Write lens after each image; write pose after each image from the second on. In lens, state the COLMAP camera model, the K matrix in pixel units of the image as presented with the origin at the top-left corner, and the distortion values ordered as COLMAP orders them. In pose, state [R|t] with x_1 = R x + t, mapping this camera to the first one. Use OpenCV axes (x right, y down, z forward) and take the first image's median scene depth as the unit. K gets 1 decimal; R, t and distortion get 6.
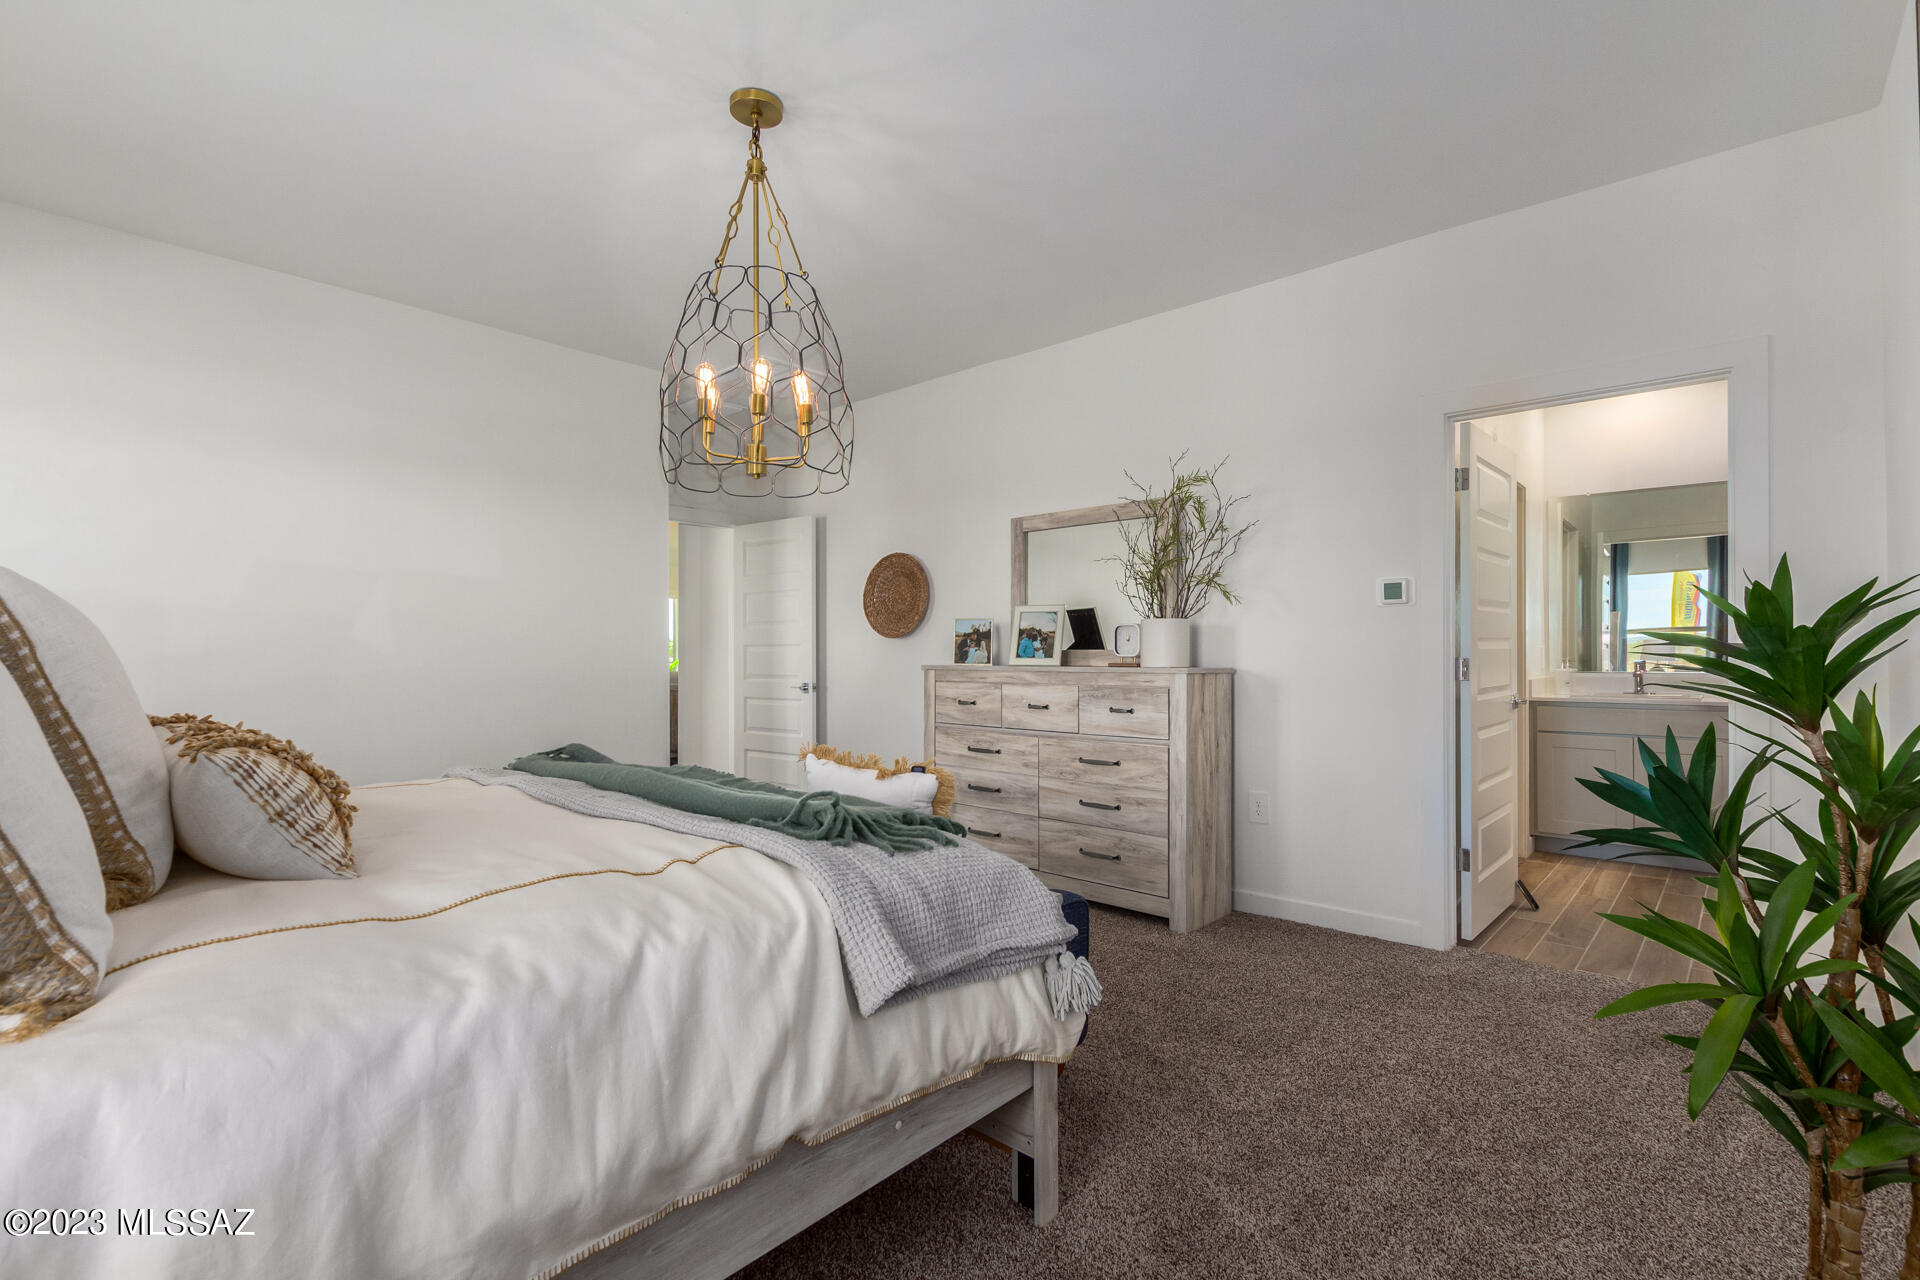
lens RADIAL K [[884.9, 0, 955.9], [0, 884.9, 636.2], [0, 0, 1]] dist [0.006525, -0.003514]
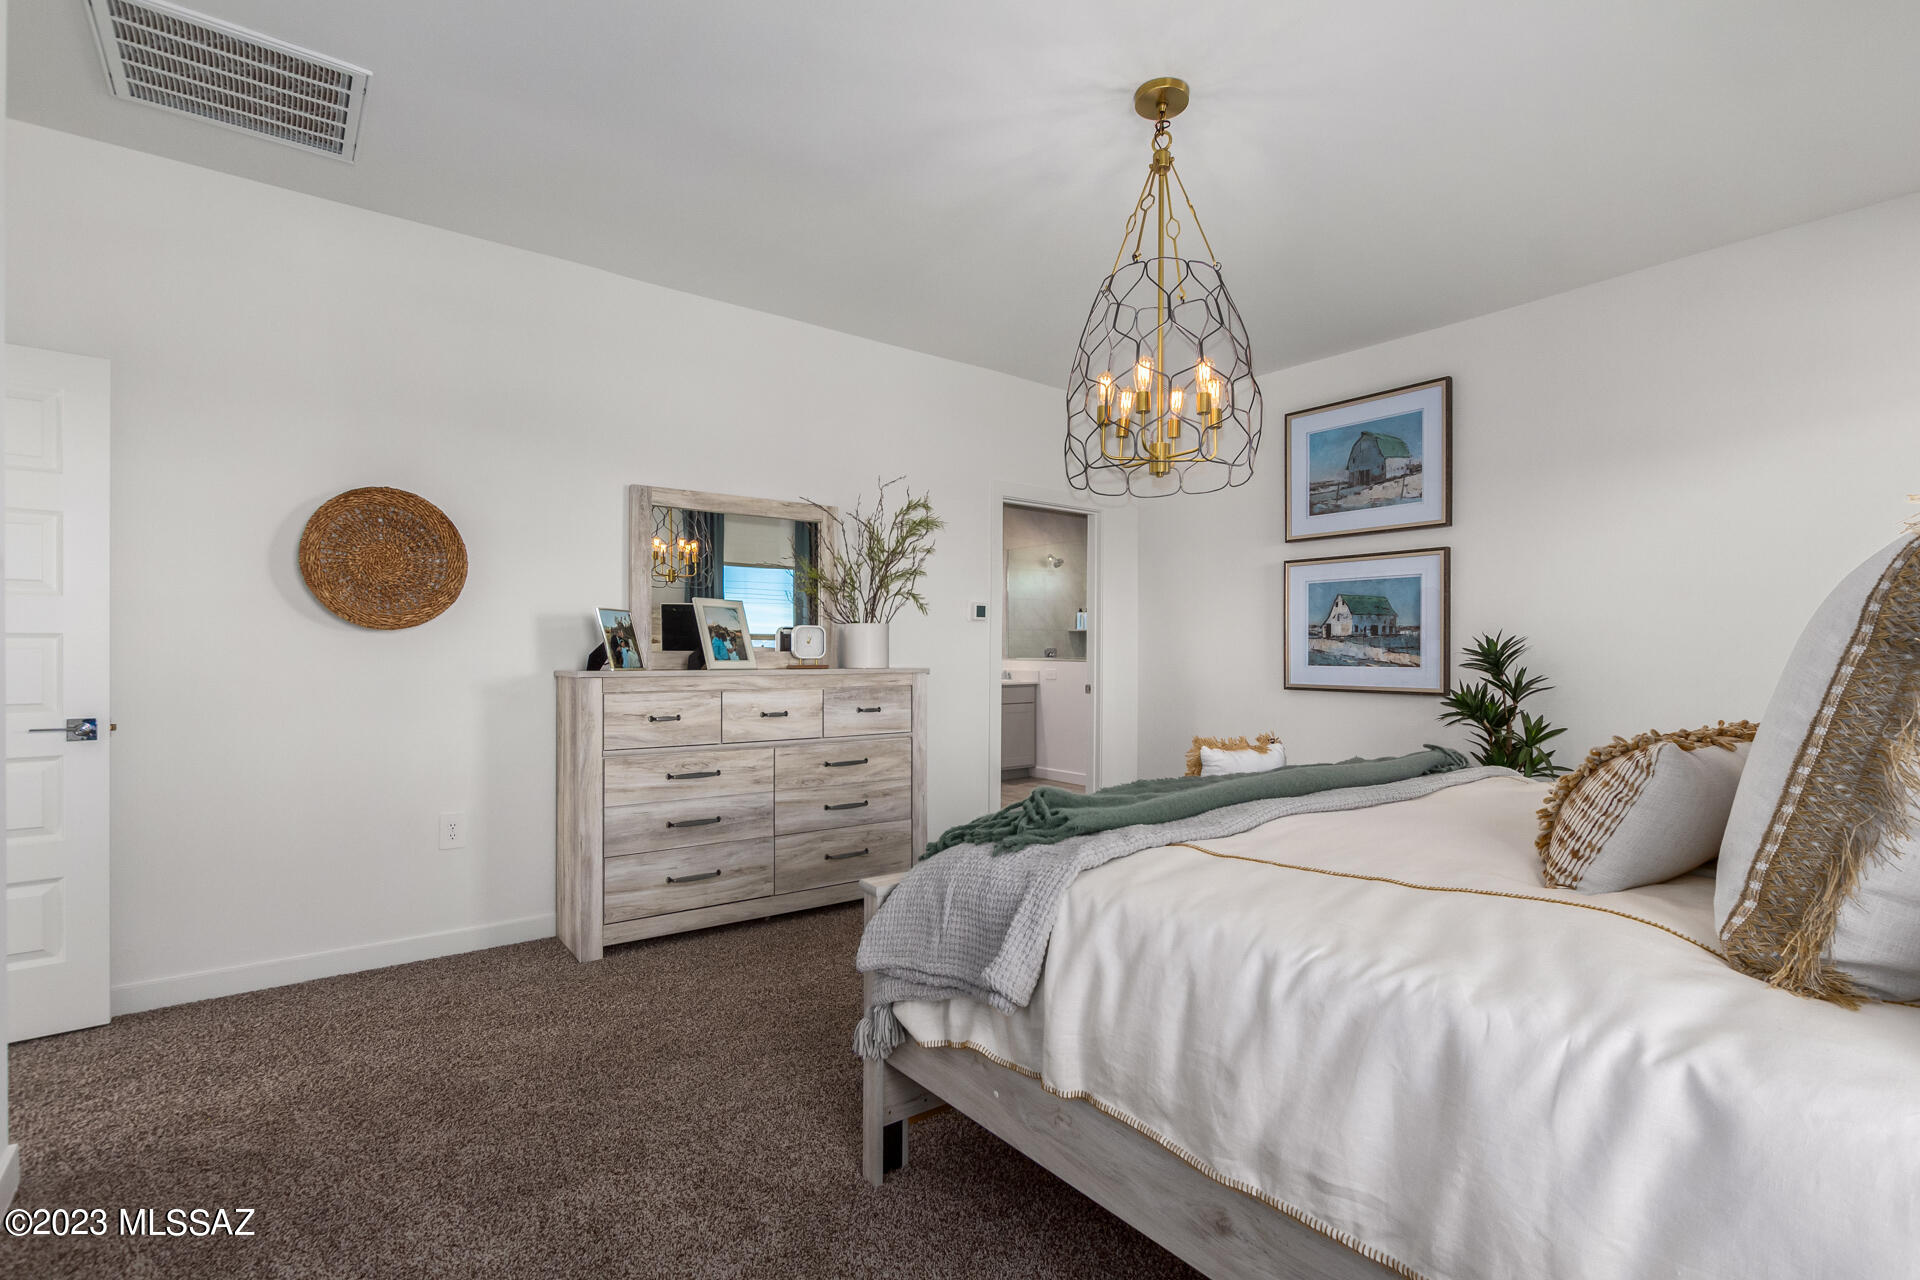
lens RADIAL K [[884.9, 0, 954.1], [0, 884.9, 645.3], [0, 0, 1]] dist [0.006525, -0.003514]
pose [[0.178241, 0.009019, 0.983946, -0.775763], [-0.022996, 0.999723, -0.004998, 0.010037], [-0.983718, -0.021736, 0.178399, 0.671954]]
